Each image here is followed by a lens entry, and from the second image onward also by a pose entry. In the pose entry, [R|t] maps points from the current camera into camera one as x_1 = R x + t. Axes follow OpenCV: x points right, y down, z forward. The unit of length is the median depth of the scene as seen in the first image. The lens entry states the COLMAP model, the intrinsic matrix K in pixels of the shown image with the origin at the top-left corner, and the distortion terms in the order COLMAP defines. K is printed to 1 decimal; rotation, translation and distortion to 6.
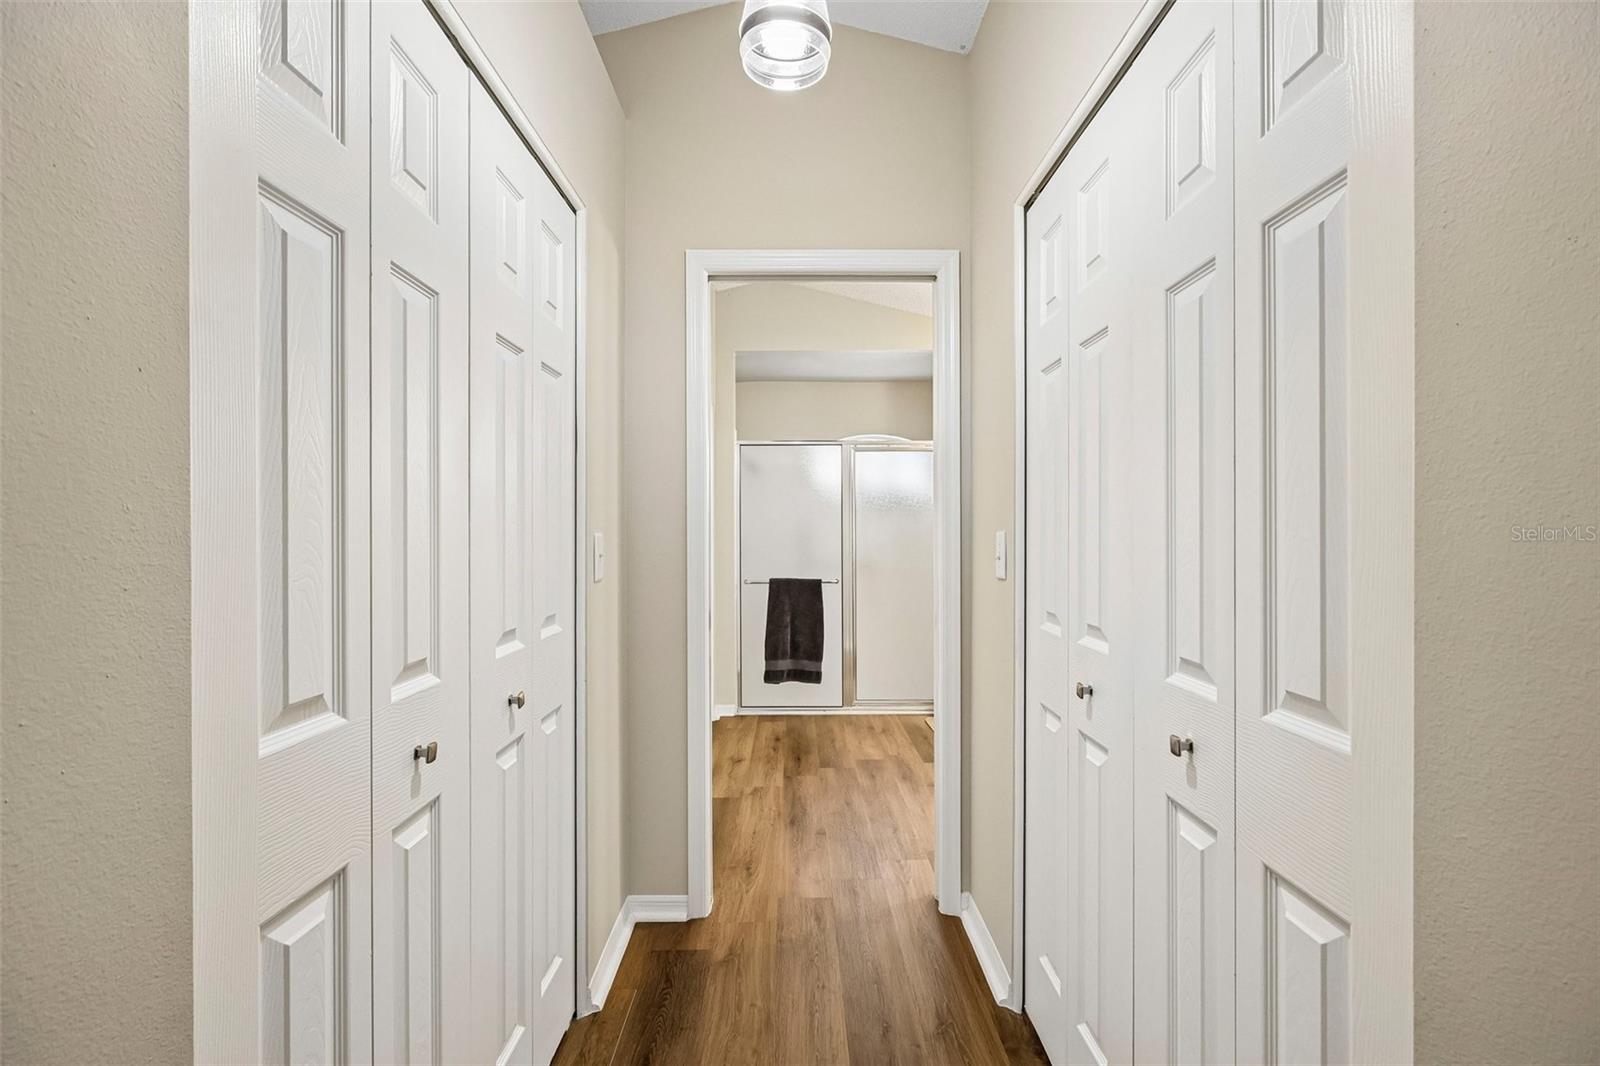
lens RADIAL K [[738.4, 0, 799.7], [0, 738.4, 531.2], [0, 0, 1]] dist [-0.004941, 0.001486]
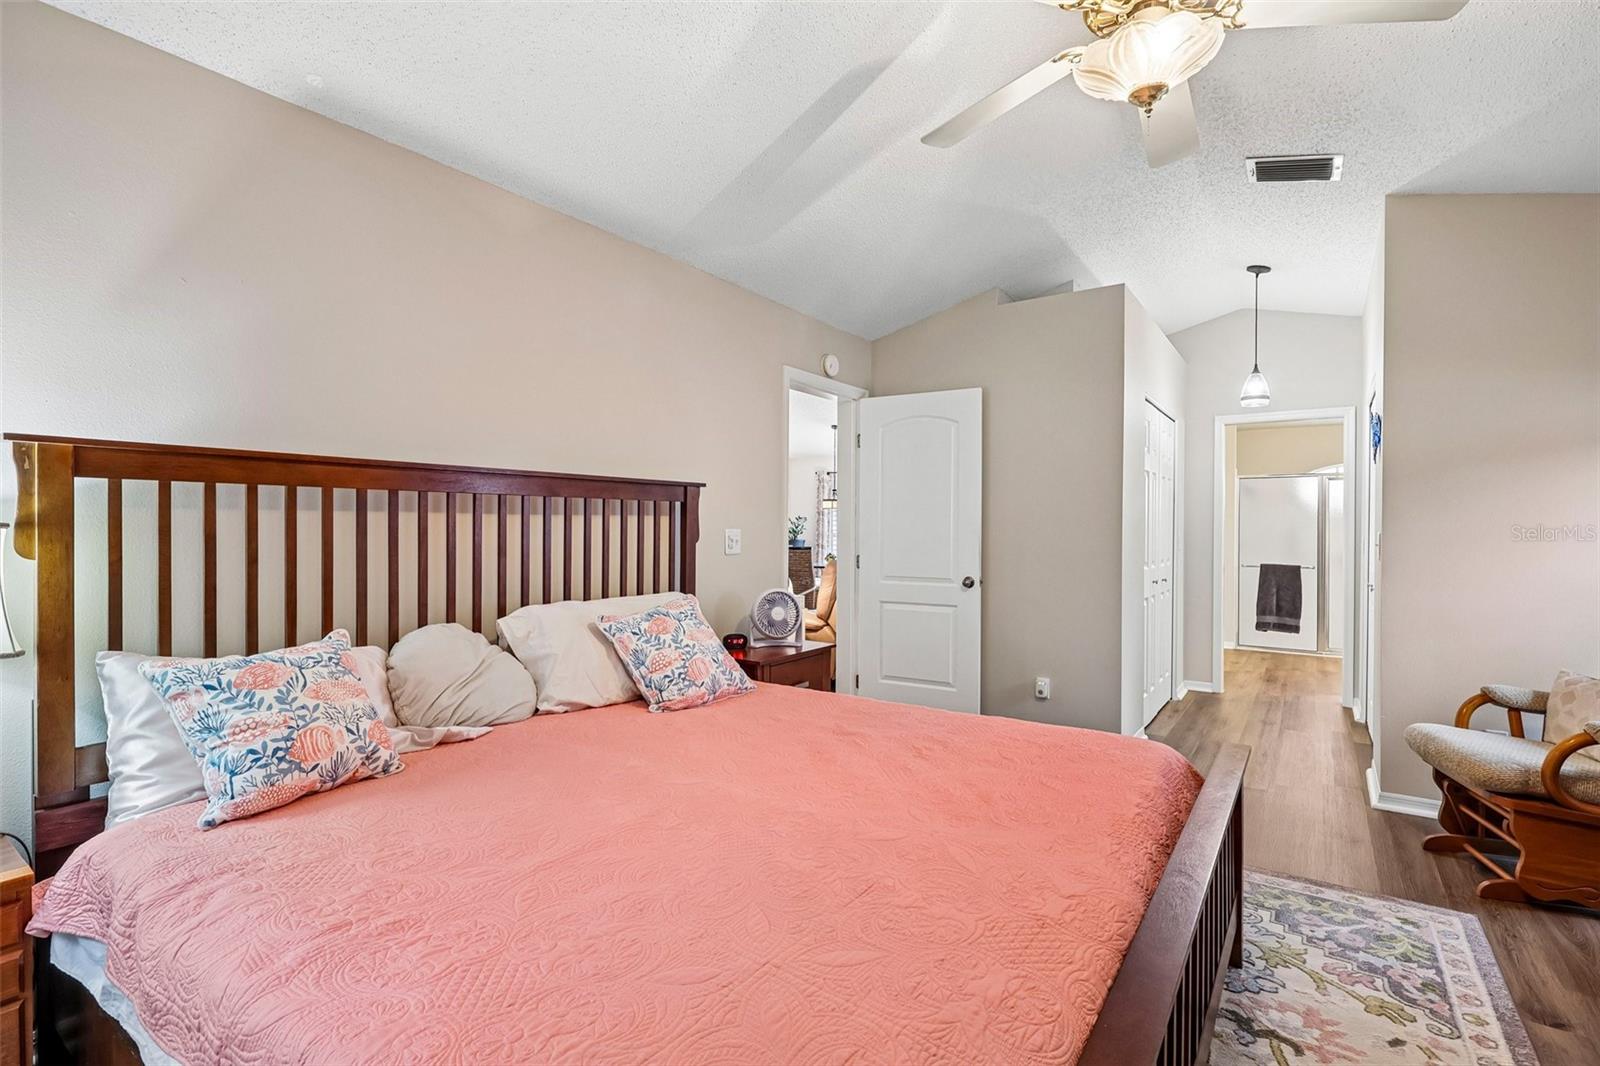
lens RADIAL K [[738.4, 0, 799.7], [0, 738.4, 531.2], [0, 0, 1]] dist [-0.004941, 0.001486]
pose [[0.816194, 0.010164, -0.577688, 0.064320], [-0.011021, 0.999937, 0.002023, 0.002771], [0.577672, 0.004715, 0.816255, -0.841073]]
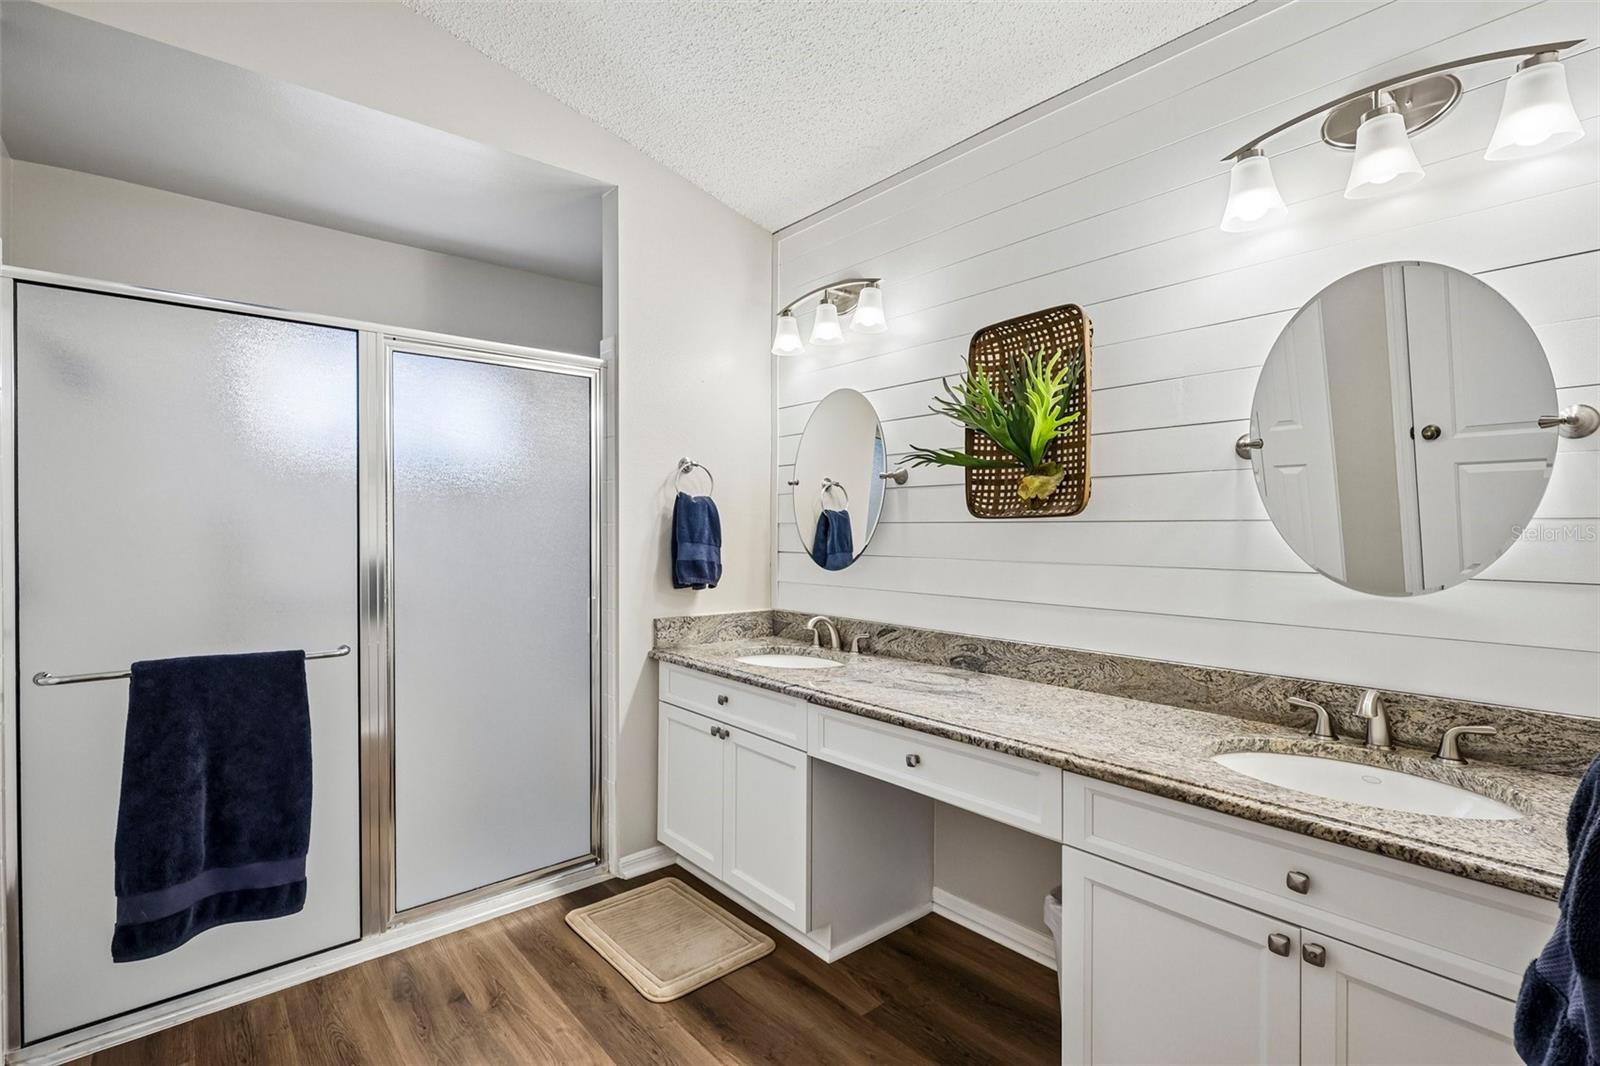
lens RADIAL K [[744.3, 0, 798.5], [0, 744.3, 528.9], [0, 0, 1]] dist [-0.001347, 0.000502]
pose [[0.762417, -0.001624, 0.647084, -0.027886], [-0.000790, 0.999994, 0.003440, -0.003398], [-0.647085, -0.003134, 0.762411, 0.514488]]
